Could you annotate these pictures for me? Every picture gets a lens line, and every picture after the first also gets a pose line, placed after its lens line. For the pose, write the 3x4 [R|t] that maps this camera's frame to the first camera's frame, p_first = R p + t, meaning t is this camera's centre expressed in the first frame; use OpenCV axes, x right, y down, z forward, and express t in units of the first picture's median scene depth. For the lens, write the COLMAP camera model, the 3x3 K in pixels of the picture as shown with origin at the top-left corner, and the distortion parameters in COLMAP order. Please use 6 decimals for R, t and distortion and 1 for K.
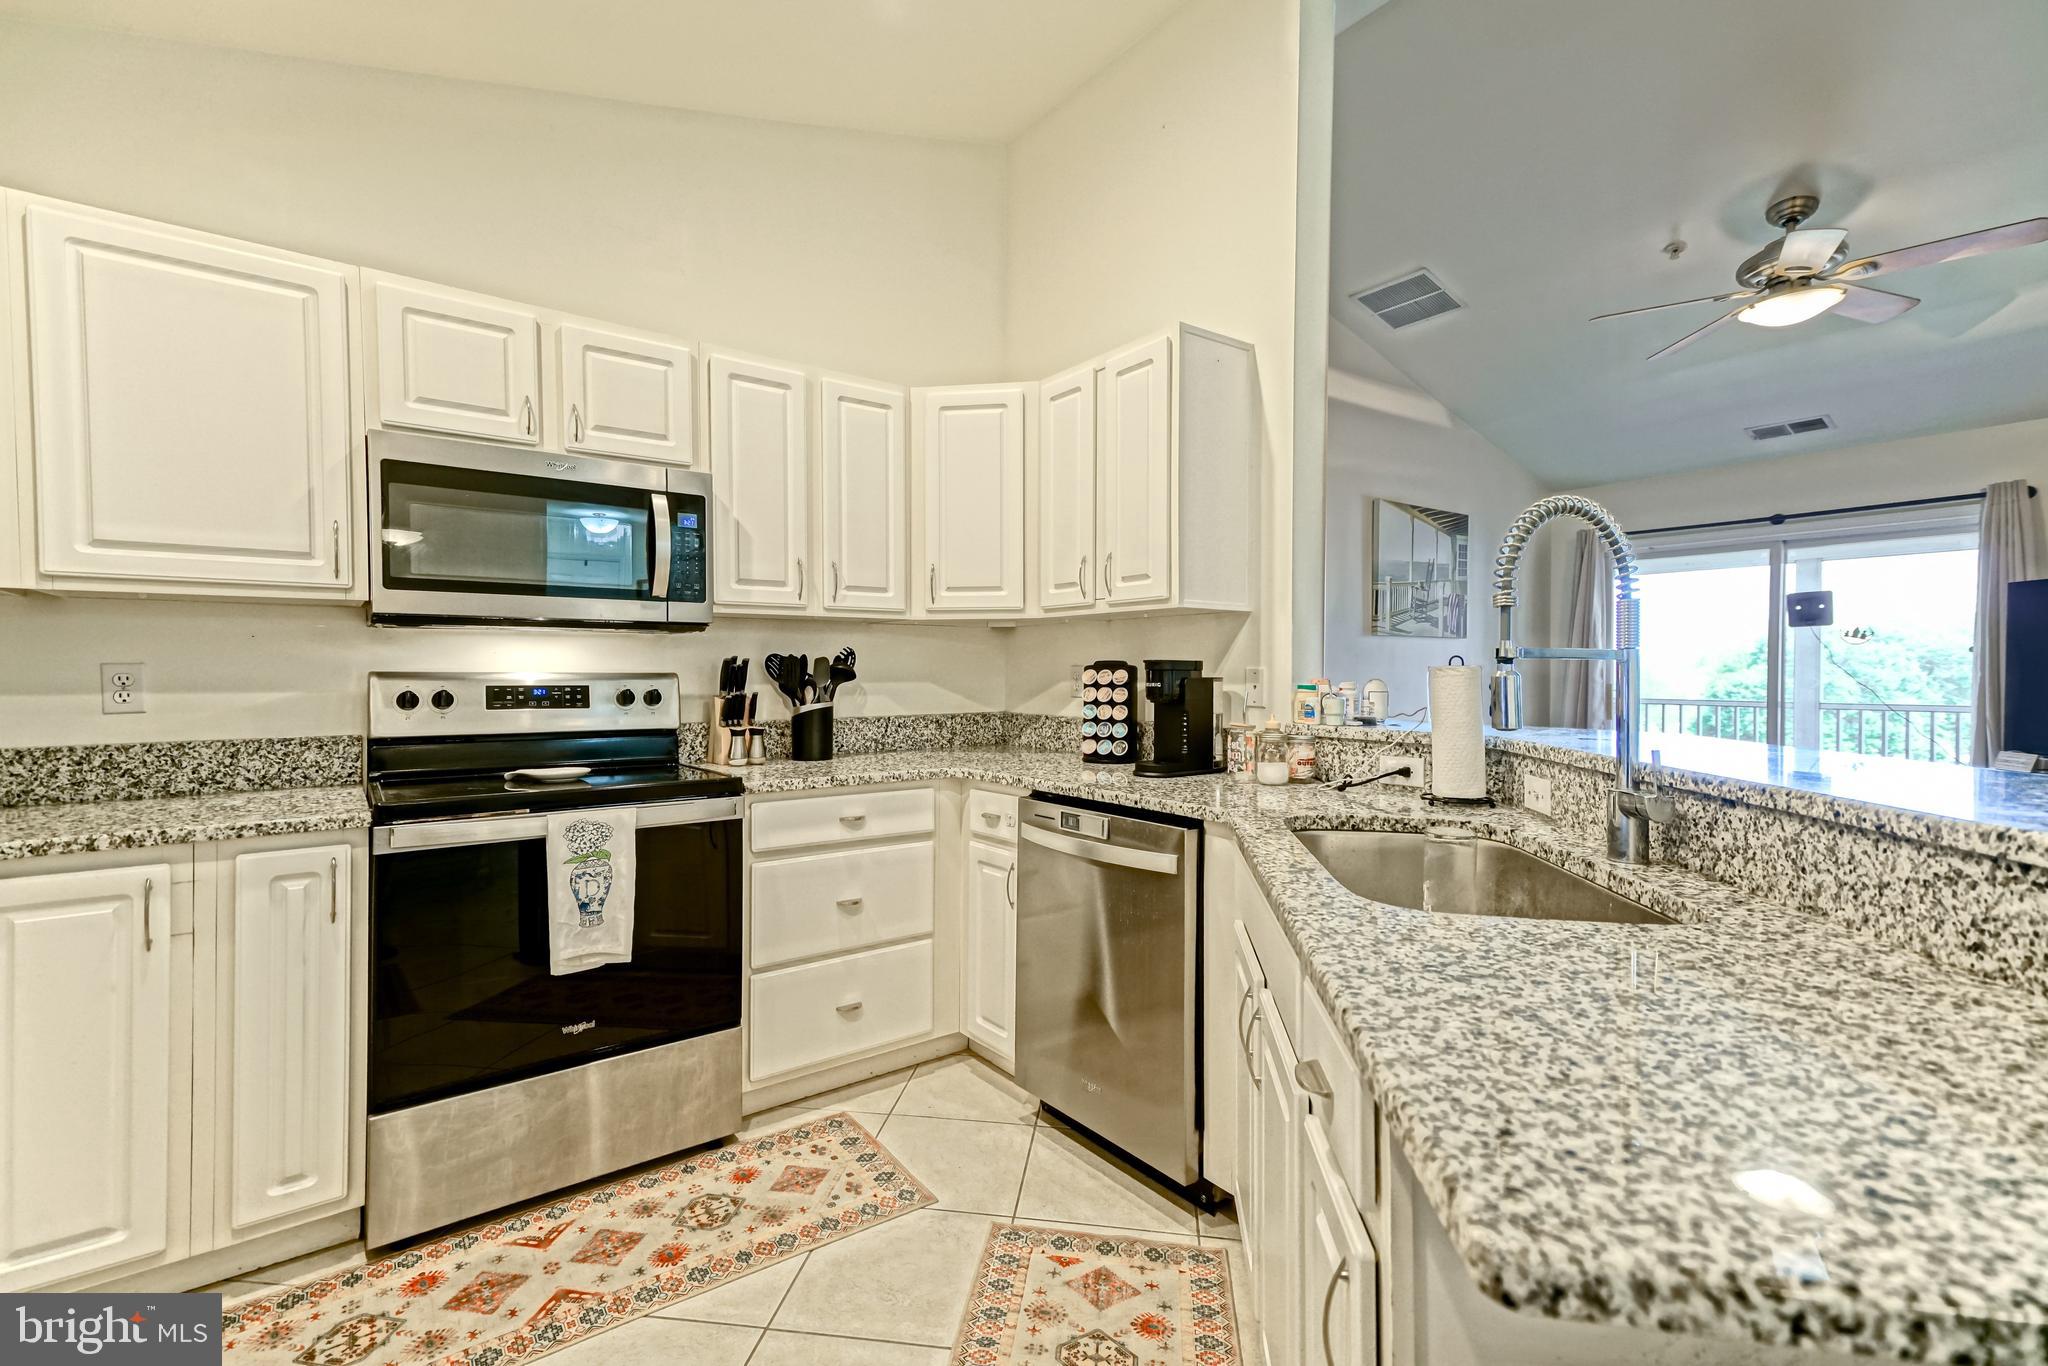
lens RADIAL K [[914.2, 0, 1005.4], [0, 914.2, 683.4], [0, 0, 1]] dist [0.044835, -0.003578]
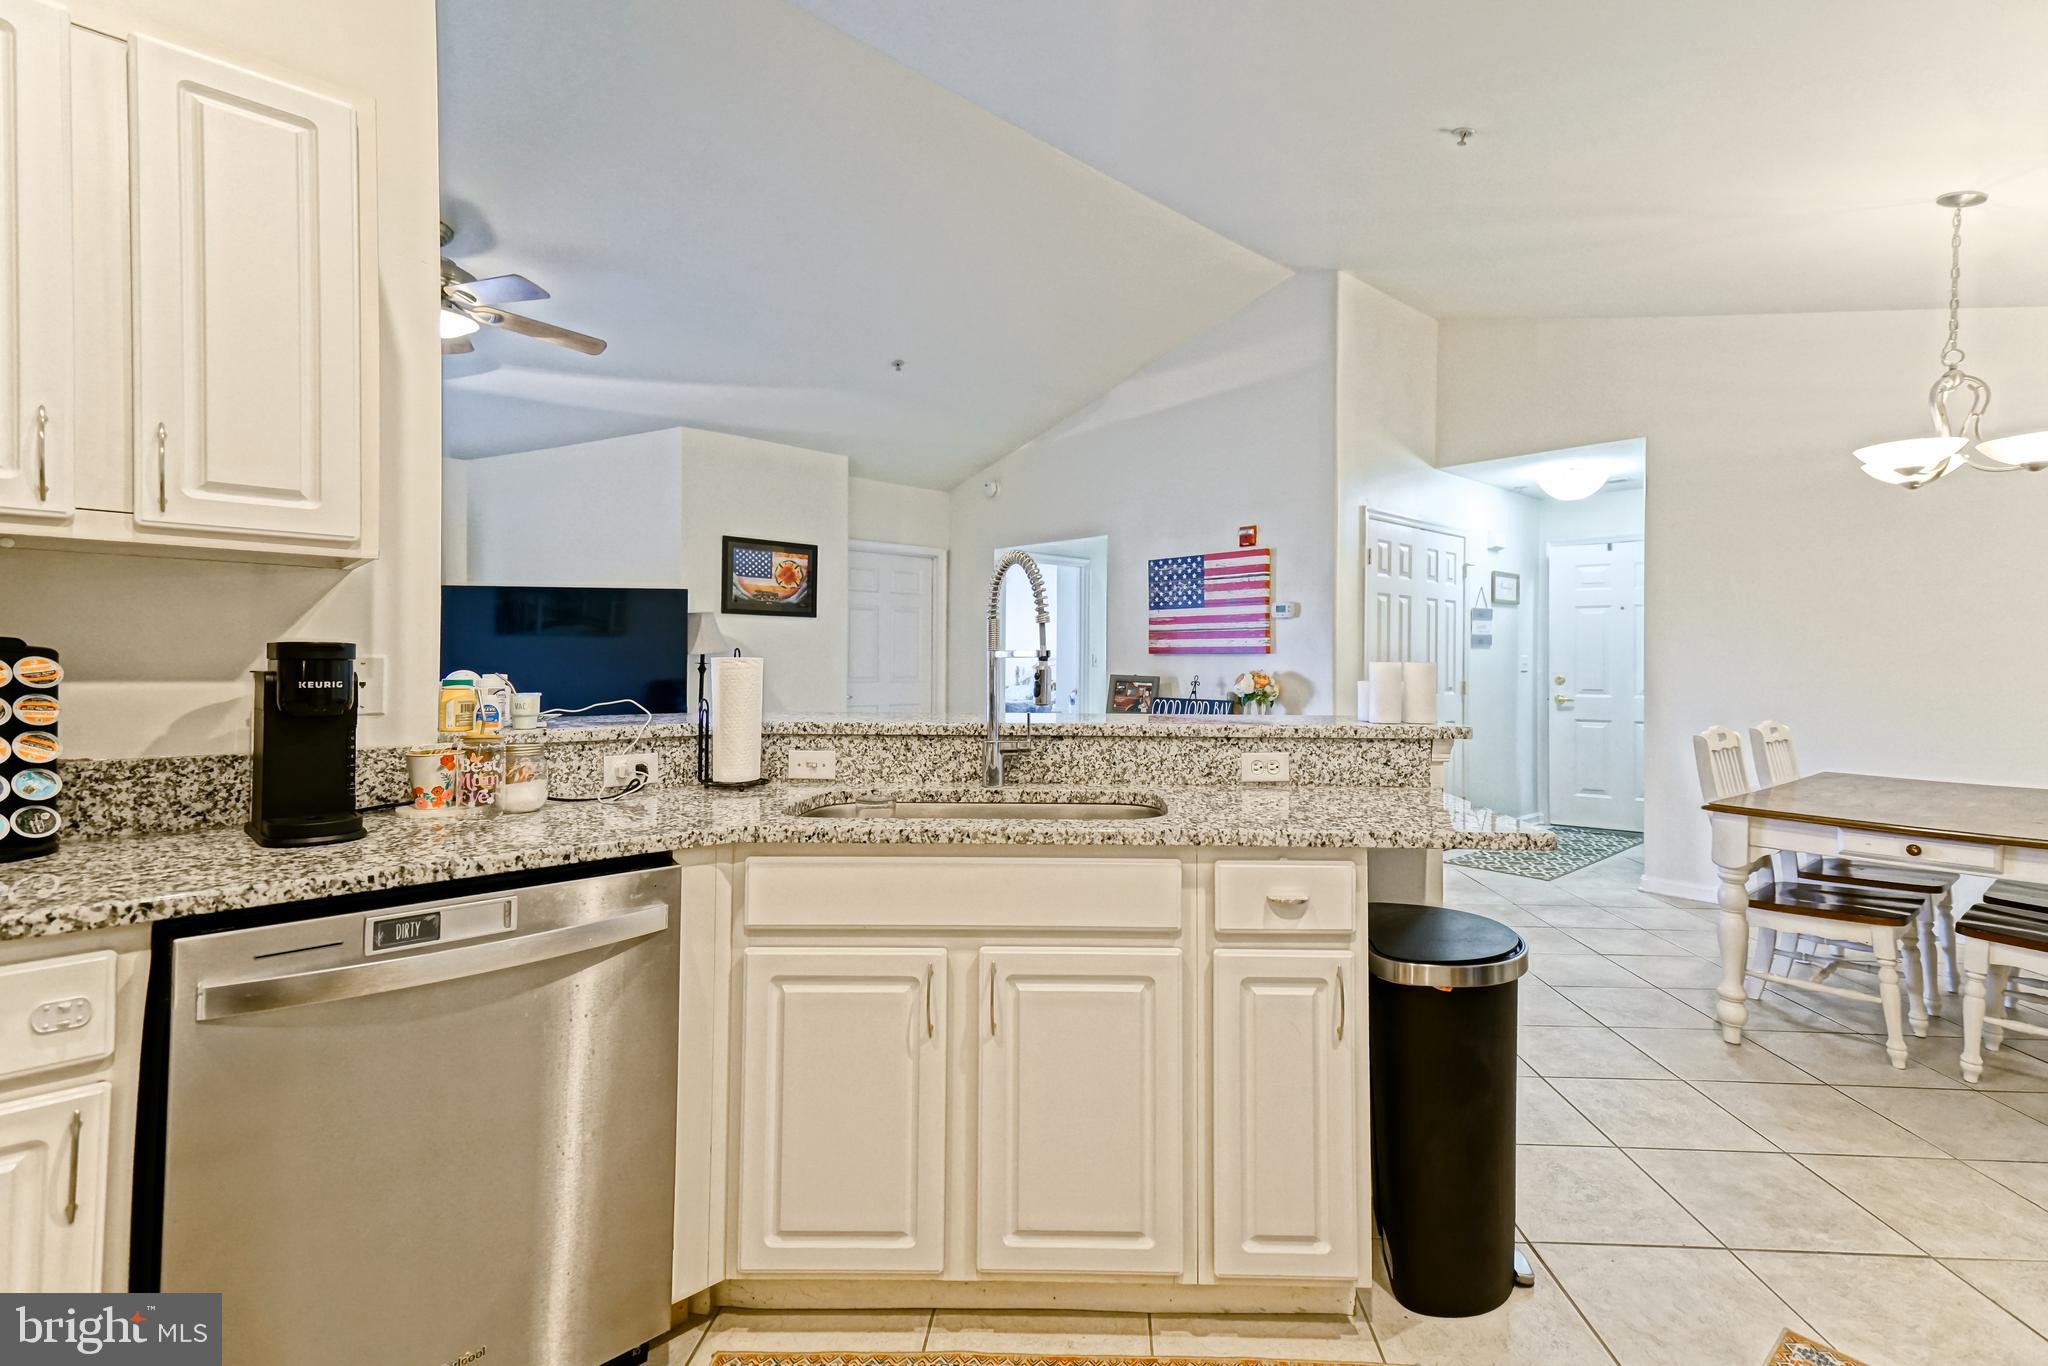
lens RADIAL K [[914.2, 0, 1101.9], [0, 914.2, 648.7], [0, 0, 1]] dist [0.044835, -0.003578]
pose [[-0.142468, 0.012526, 0.989720, -0.544810], [0.003992, 0.999919, -0.012080, -0.013124], [-0.989791, 0.002230, -0.142507, 0.640731]]
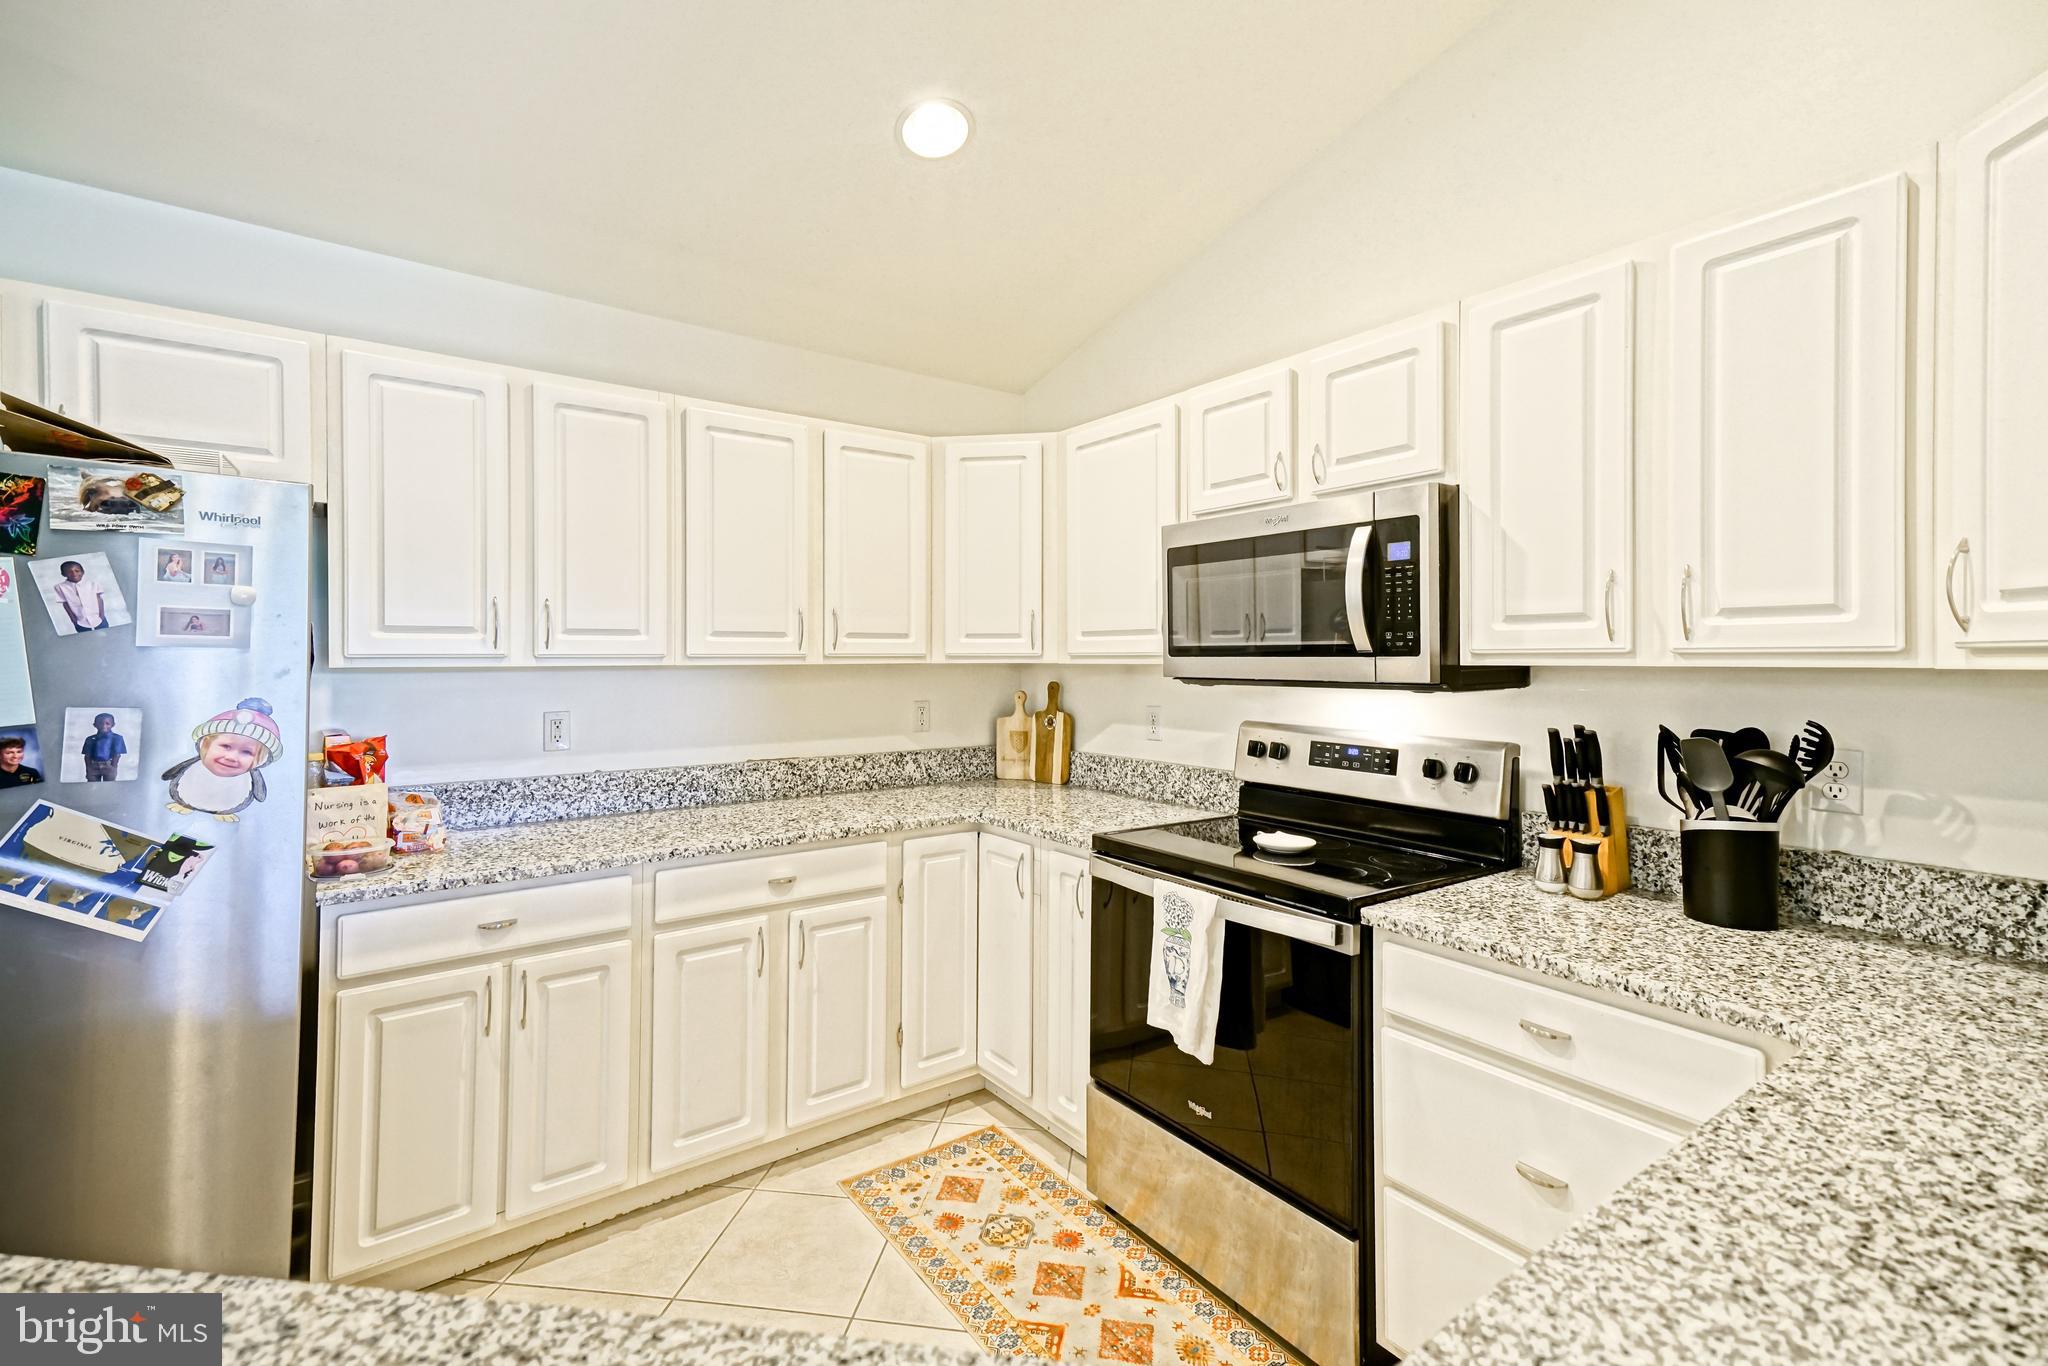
lens RADIAL K [[914.2, 0, 1019.6], [0, 914.2, 650.9], [0, 0, 1]] dist [0.044835, -0.003578]
pose [[-0.001145, -0.005086, -0.999986, 0.447826], [-0.015673, 0.999864, -0.005068, -0.087787], [0.999877, 0.015667, -0.001225, 0.712219]]
